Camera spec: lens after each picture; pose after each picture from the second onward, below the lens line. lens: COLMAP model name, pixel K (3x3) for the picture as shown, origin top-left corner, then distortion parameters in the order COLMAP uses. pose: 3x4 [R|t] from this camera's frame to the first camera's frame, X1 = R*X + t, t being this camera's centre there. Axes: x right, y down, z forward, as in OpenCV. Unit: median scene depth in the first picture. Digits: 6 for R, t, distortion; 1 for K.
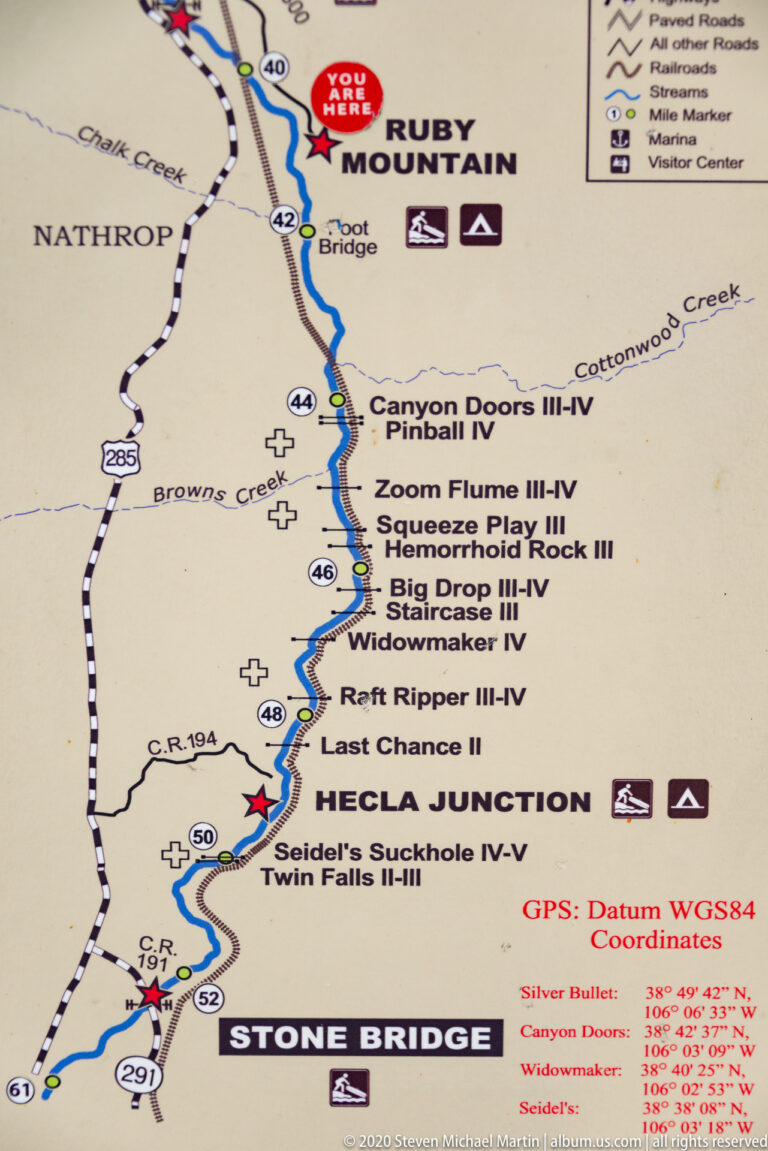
lens RADIAL K [[2985.9, 0, 384.1], [0, 2985.9, 574.7], [0, 0, 1]] dist [-0.011110, 0.000000]
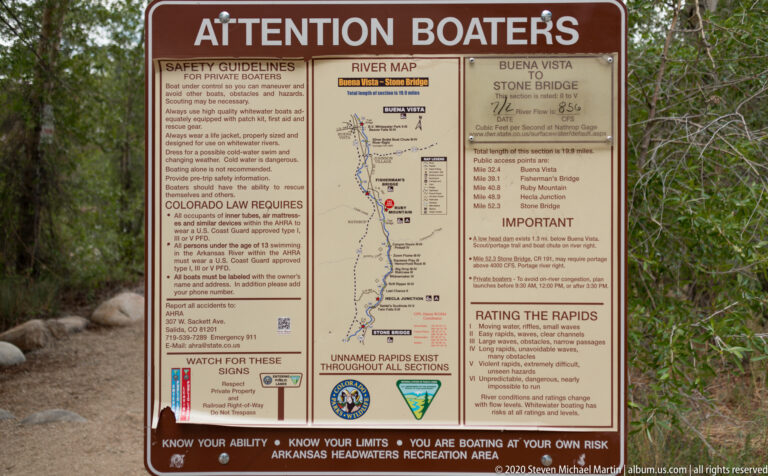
lens RADIAL K [[621.9, 0, 383.9], [0, 621.9, 237.5], [0, 0, 1]] dist [0.007927, 0.000797]
pose [[0.999647, -0.003087, -0.026406, 0.014048], [0.000913, 0.996635, -0.081963, 0.052249], [0.026570, 0.081910, 0.996285, -0.535872]]
